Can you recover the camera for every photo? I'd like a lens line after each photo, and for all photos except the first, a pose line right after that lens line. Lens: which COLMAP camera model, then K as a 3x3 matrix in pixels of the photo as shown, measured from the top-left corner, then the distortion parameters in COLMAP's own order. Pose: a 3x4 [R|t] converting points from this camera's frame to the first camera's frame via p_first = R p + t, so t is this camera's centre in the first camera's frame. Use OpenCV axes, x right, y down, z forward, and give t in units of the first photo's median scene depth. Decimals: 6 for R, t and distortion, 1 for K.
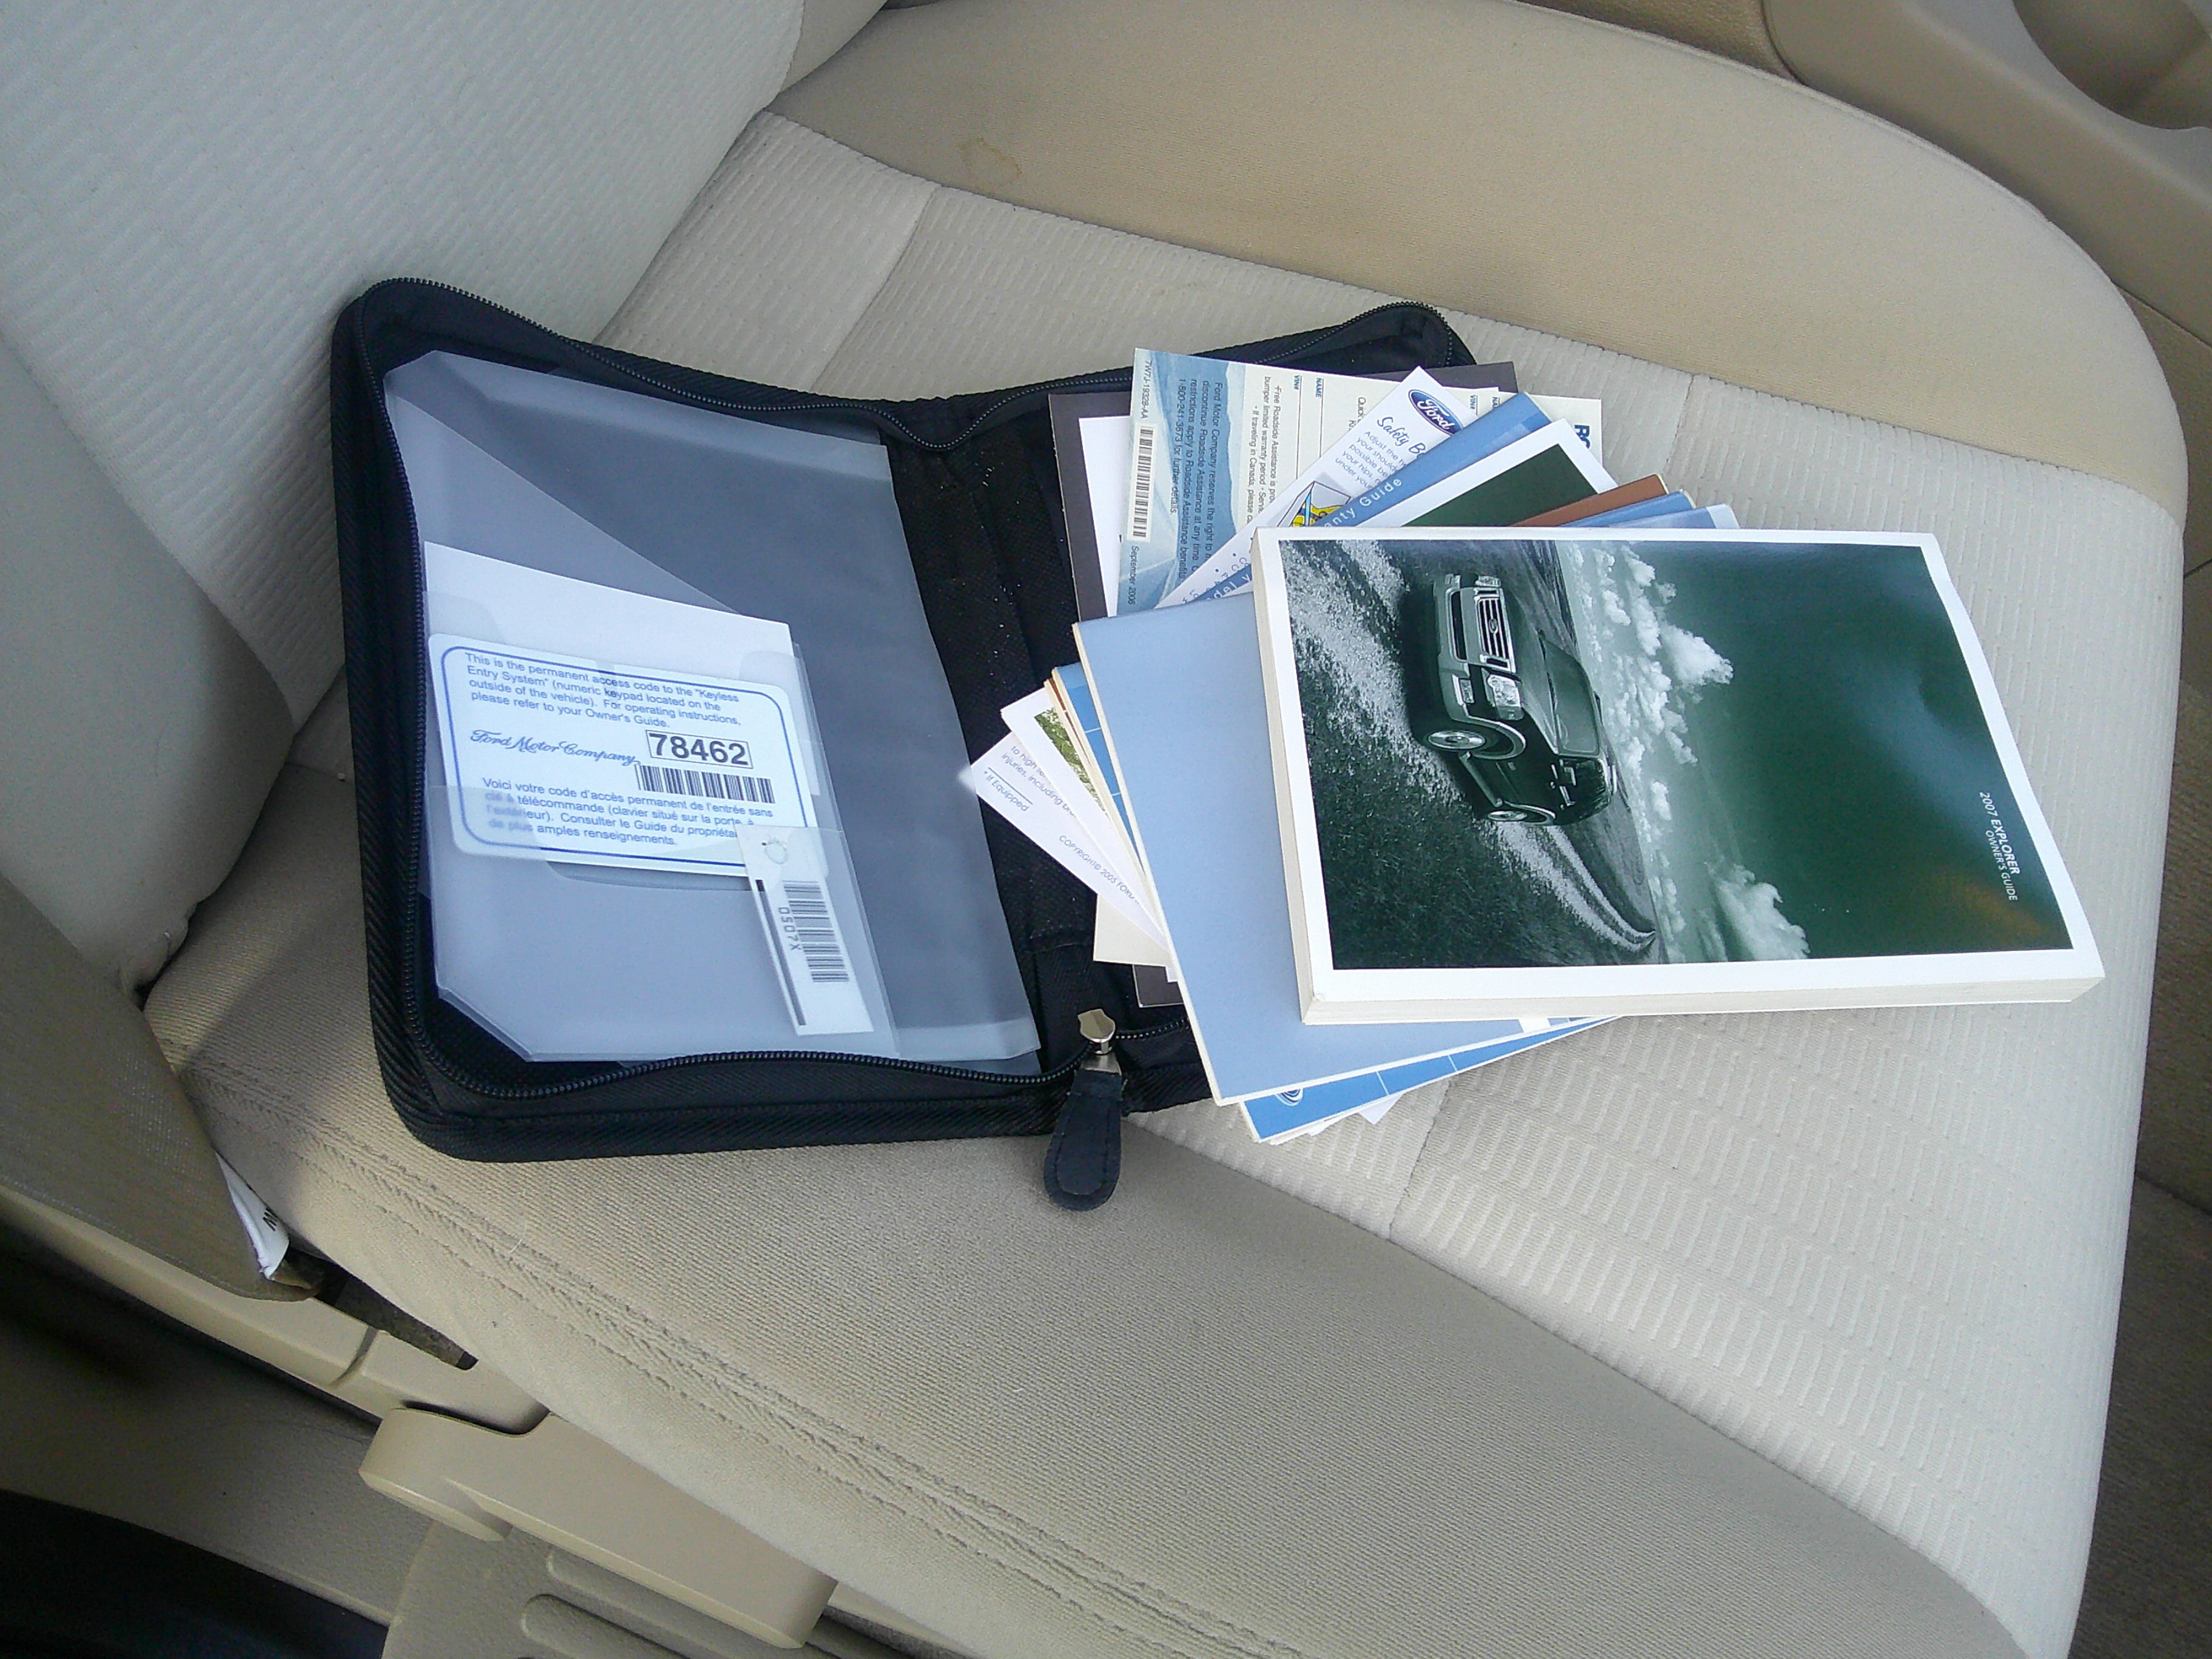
lens RADIAL K [[1843.9, 0, 1127.1], [0, 1843.9, 839.4], [0, 0, 1]] dist [0.069861, -0.165603]
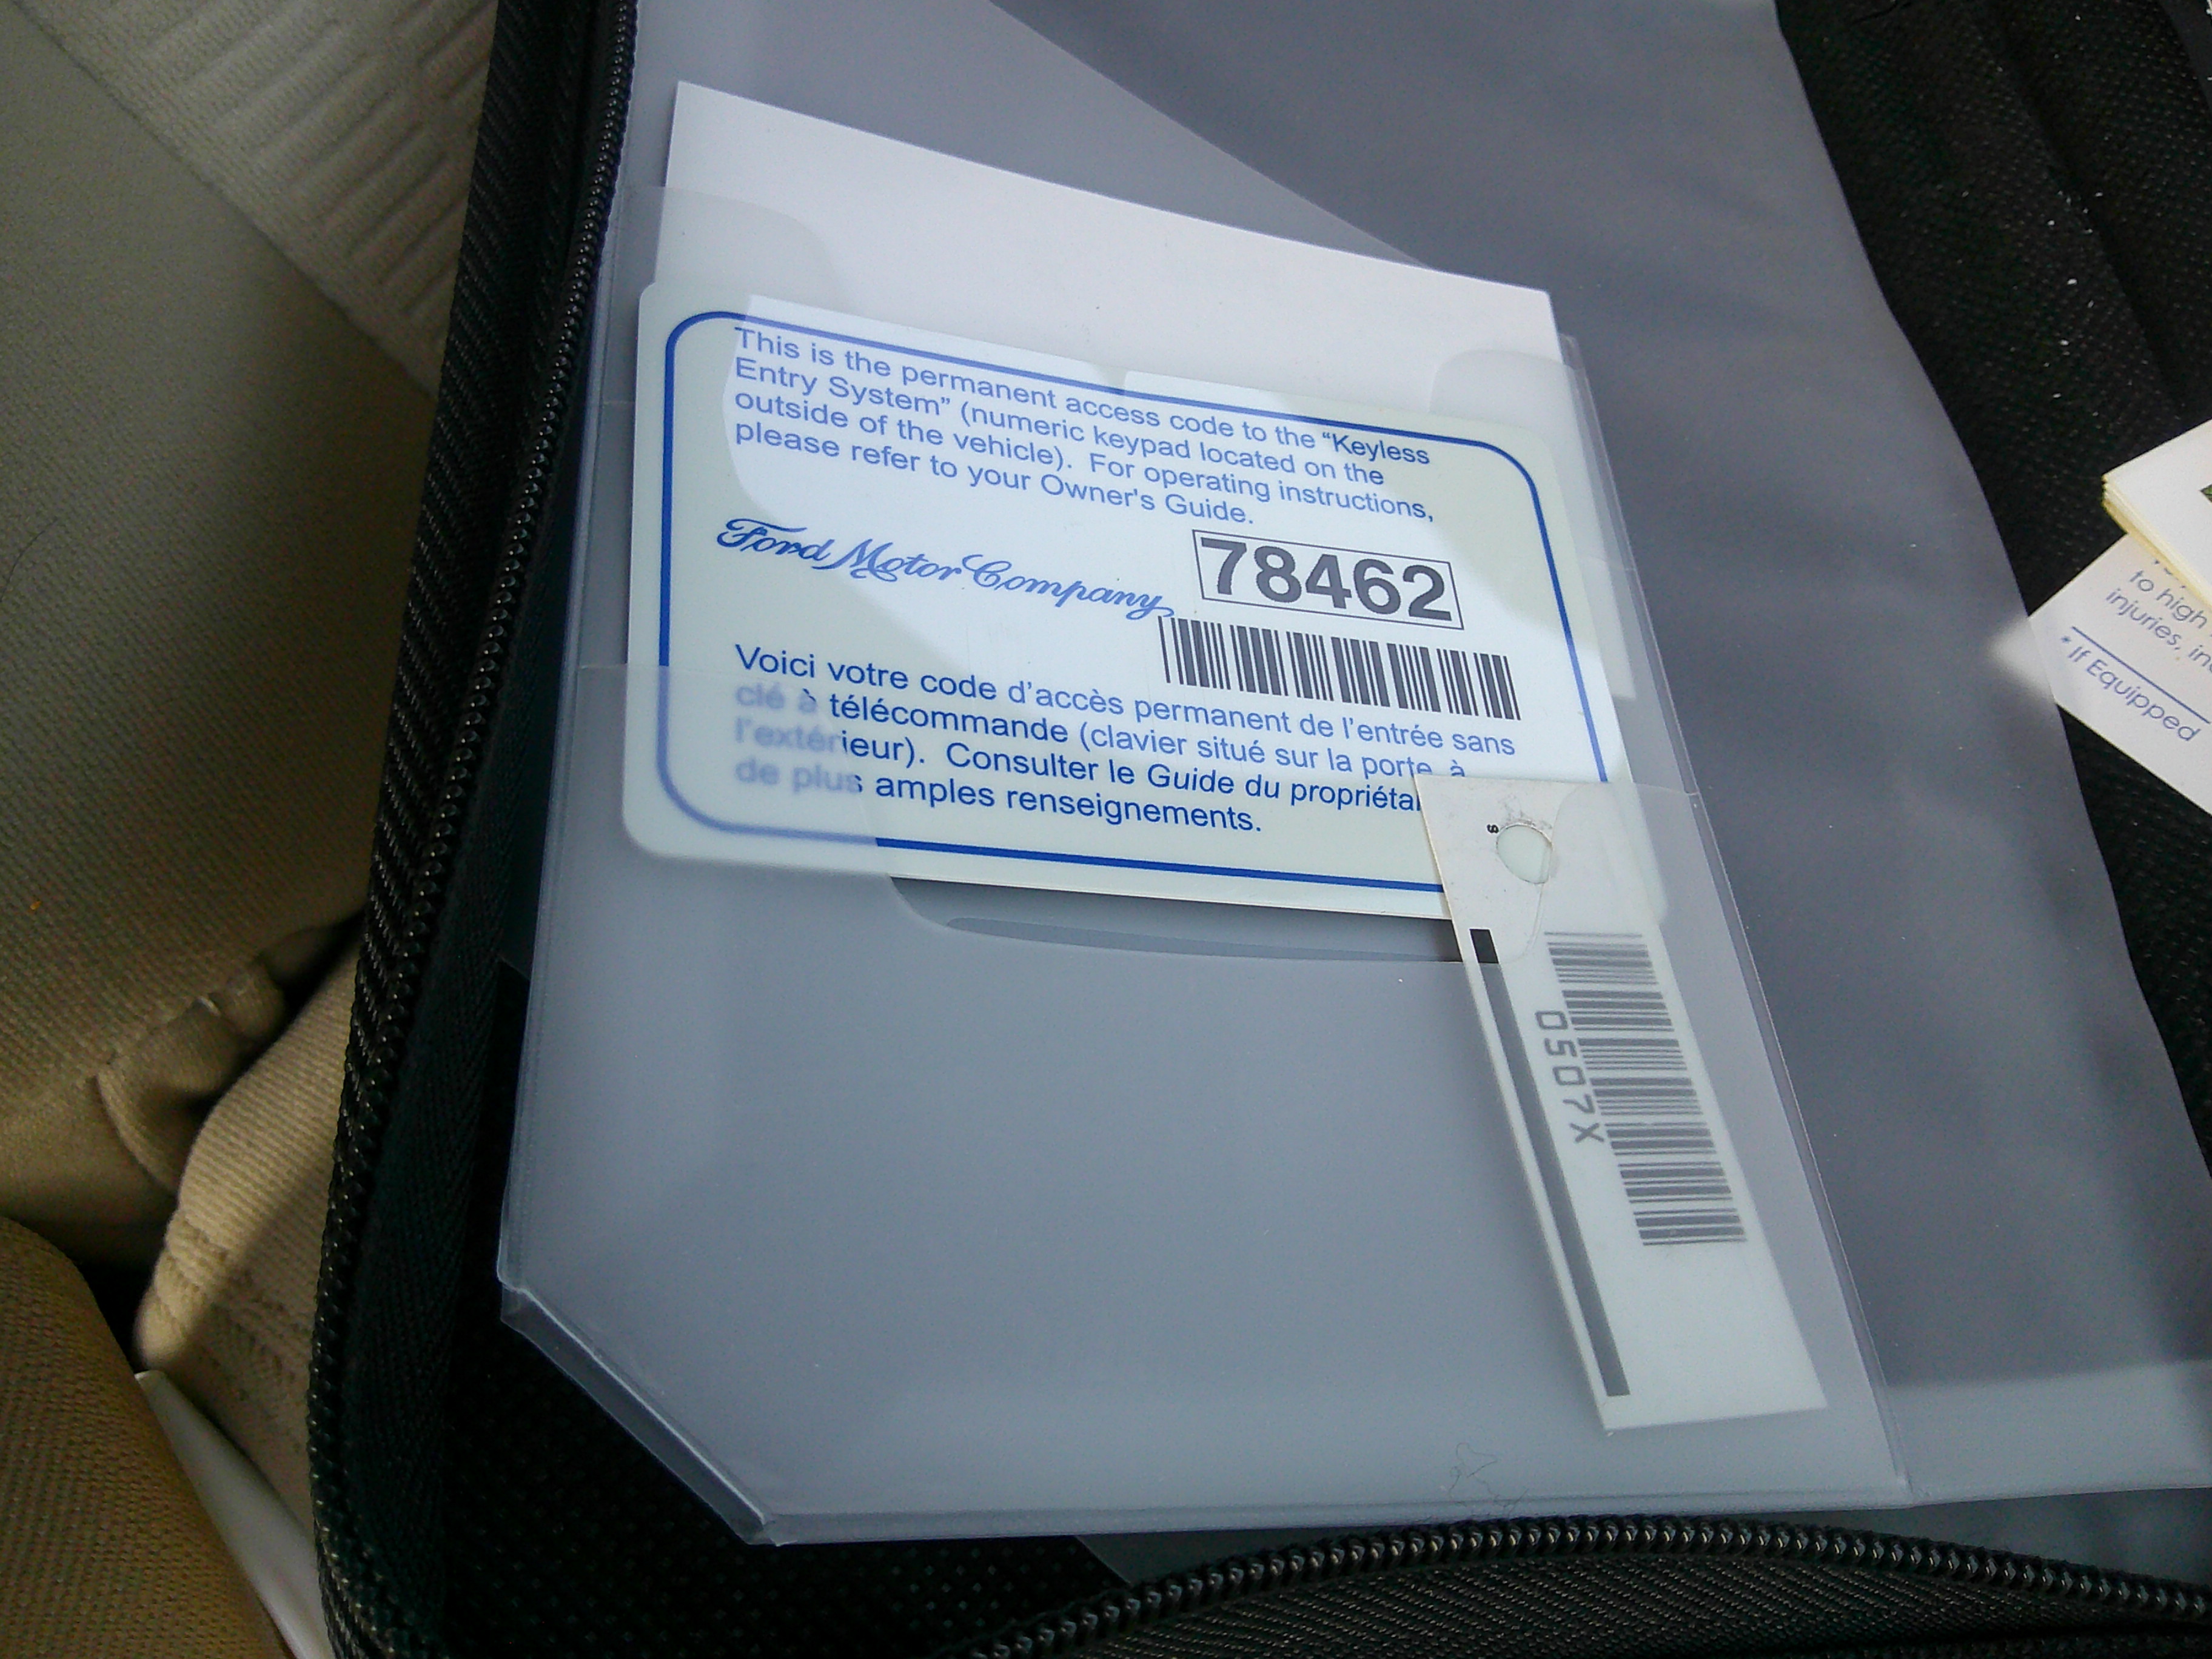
lens RADIAL K [[1843.9, 0, 1127.1], [0, 1843.9, 839.4], [0, 0, 1]] dist [0.069861, -0.165603]
pose [[0.937368, 0.019672, -0.347786, -0.138241], [-0.007785, 0.999338, 0.035543, -0.008034], [0.348255, -0.030609, 0.936900, 0.635885]]
